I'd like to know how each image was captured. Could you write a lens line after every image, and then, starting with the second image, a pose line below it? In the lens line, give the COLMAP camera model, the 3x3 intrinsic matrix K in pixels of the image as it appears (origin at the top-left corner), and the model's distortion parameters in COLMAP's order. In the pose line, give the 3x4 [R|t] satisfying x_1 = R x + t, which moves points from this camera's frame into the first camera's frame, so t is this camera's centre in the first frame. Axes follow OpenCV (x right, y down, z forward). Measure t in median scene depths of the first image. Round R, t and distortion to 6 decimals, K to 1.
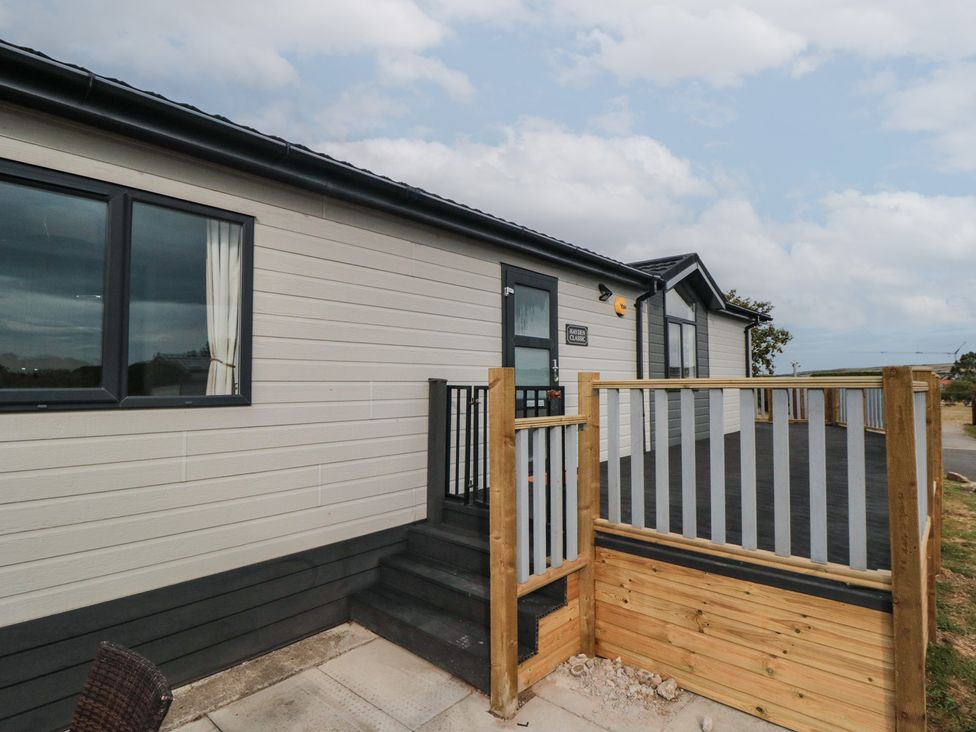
lens RADIAL K [[526.1, 0, 514.0], [0, 526.1, 363.7], [0, 0, 1]] dist [-0.004291, -0.012800]
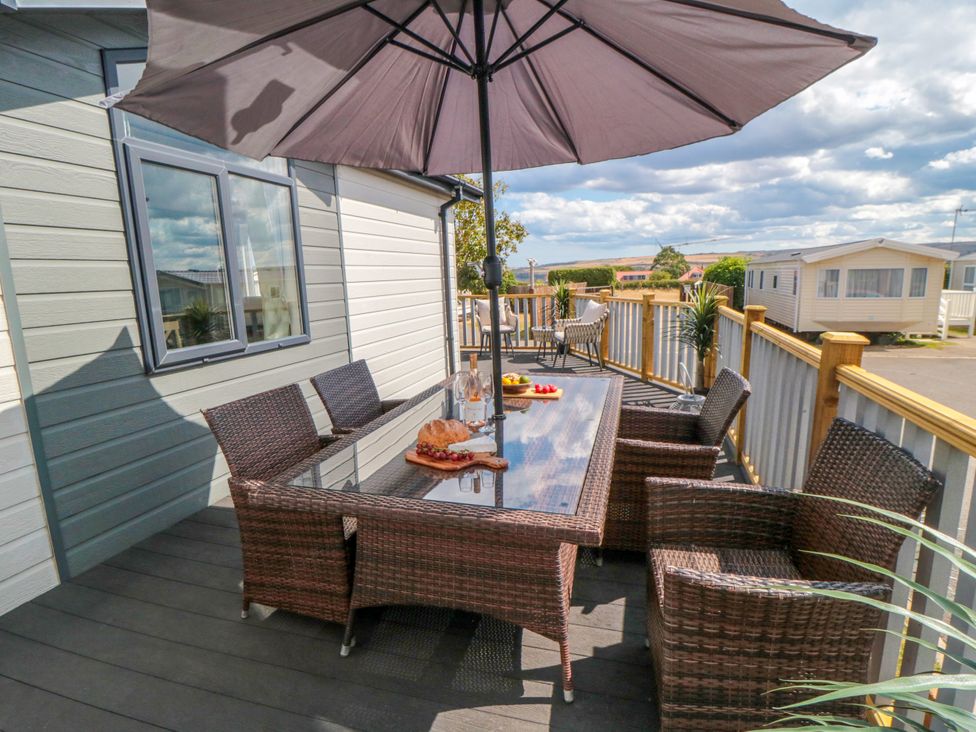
lens RADIAL K [[508.9, 0, 502.6], [0, 508.9, 364.0], [0, 0, 1]] dist [0.000248, -0.013045]
pose [[0.913094, -0.118287, 0.390214, 0.479740], [0.043209, 0.979679, 0.195864, -0.010221], [-0.405453, -0.161982, 0.899650, 0.802198]]
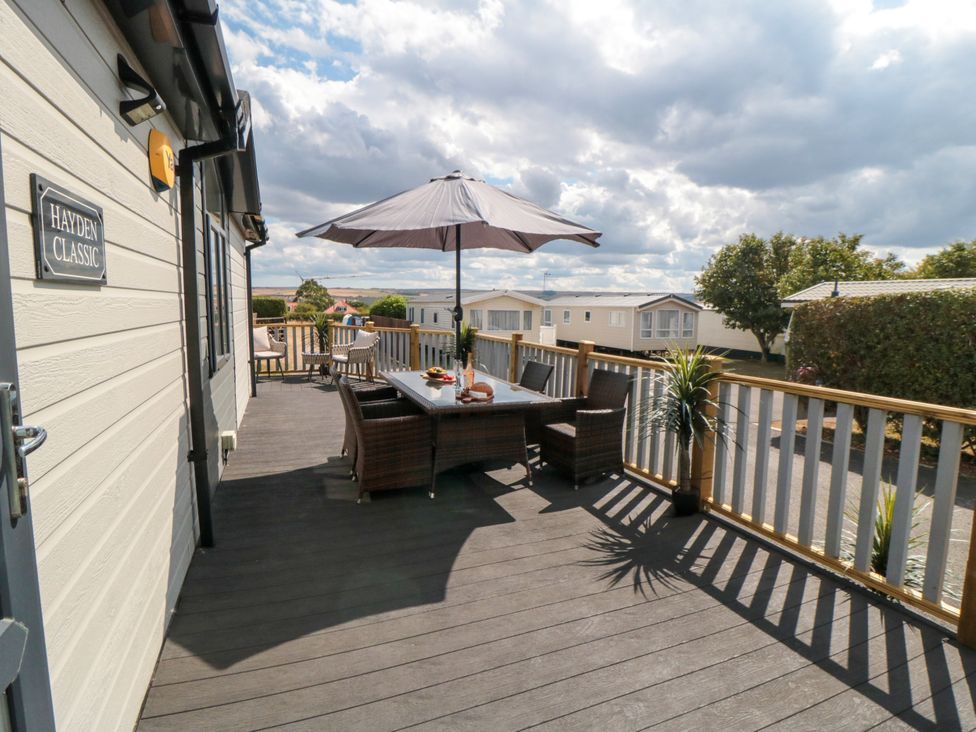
lens RADIAL K [[508.9, 0, 502.6], [0, 508.9, 364.0], [0, 0, 1]] dist [0.000248, -0.013045]
pose [[0.460534, -0.118183, 0.879739, 0.011010], [-0.018132, 0.989638, 0.142439, -0.036242], [-0.887457, -0.081549, 0.453619, 0.742898]]
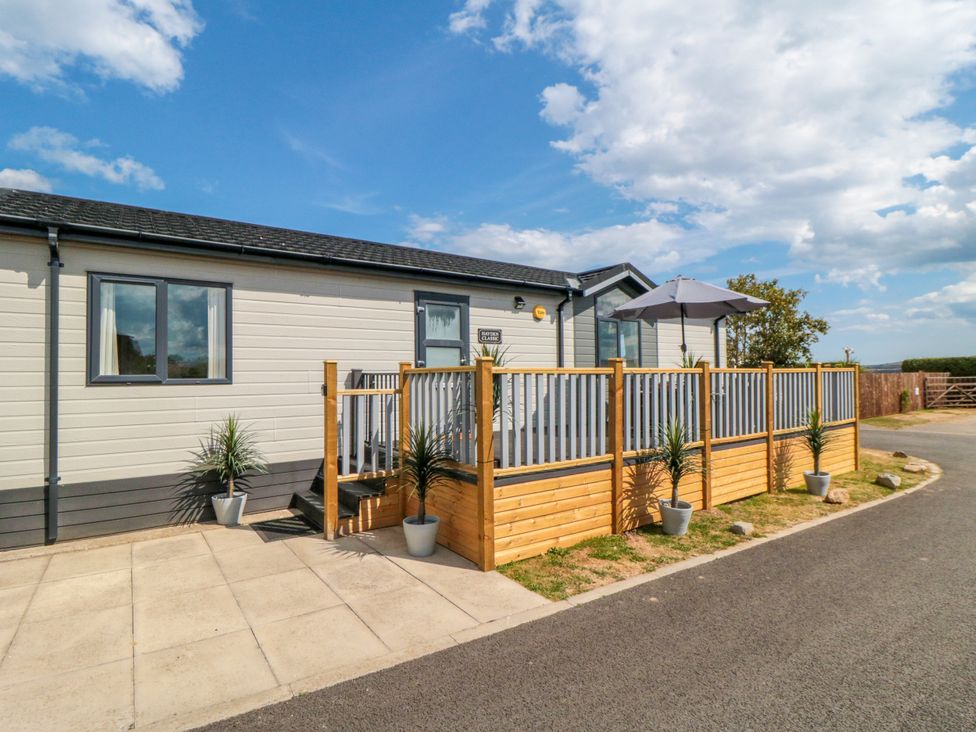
lens RADIAL K [[508.9, 0, 502.6], [0, 508.9, 364.0], [0, 0, 1]] dist [0.000248, -0.013045]
pose [[0.969884, -0.040900, -0.240108, 0.471488], [0.039335, 0.999162, -0.011308, 0.034825], [0.240369, 0.001523, 0.970680, -0.284606]]
